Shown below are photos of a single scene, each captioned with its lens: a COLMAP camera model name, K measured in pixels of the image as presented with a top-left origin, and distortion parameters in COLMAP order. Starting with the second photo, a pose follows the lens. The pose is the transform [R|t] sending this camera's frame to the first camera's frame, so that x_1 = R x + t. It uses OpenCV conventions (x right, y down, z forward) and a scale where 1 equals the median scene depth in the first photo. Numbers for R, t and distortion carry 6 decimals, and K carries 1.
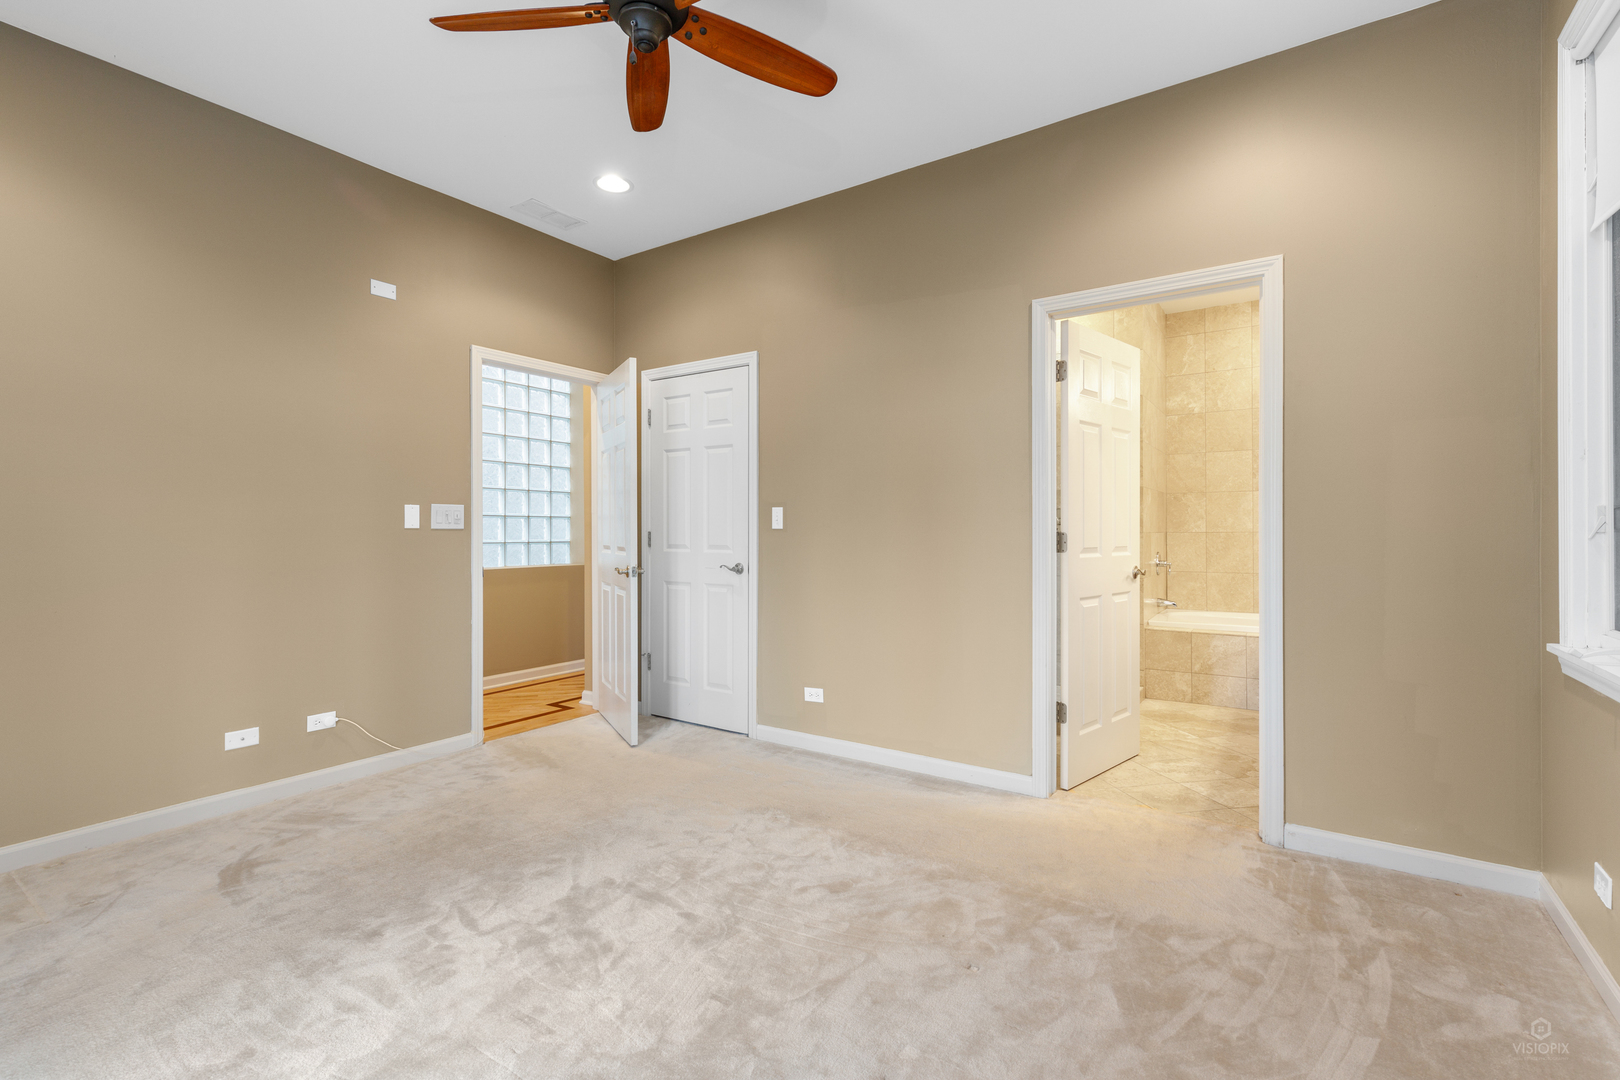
lens RADIAL K [[724.7, 0, 807.7], [0, 724.7, 538.5], [0, 0, 1]] dist [0.009057, -0.000941]
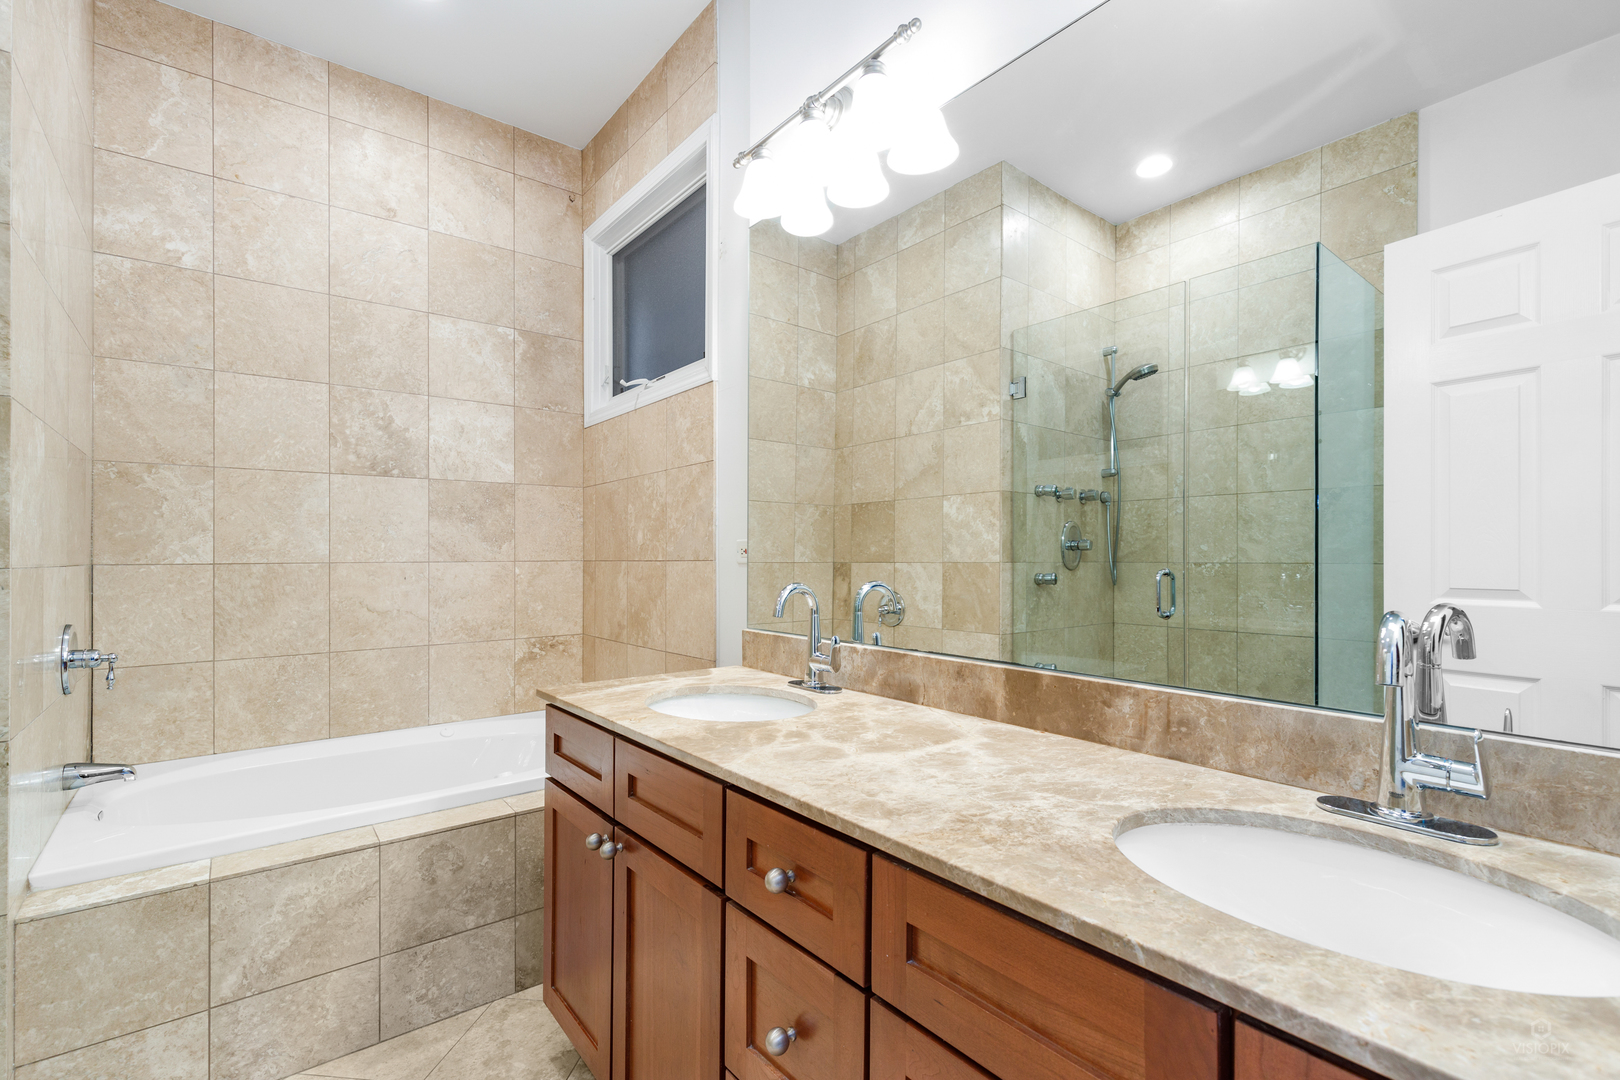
lens RADIAL K [[724.7, 0, 807.7], [0, 724.7, 538.5], [0, 0, 1]] dist [0.009057, -0.000941]
pose [[0.295556, 0.017141, 0.955172, 0.252269], [0.011498, 0.999703, -0.021498, -0.010078], [-0.955256, 0.017336, 0.295271, 0.554740]]
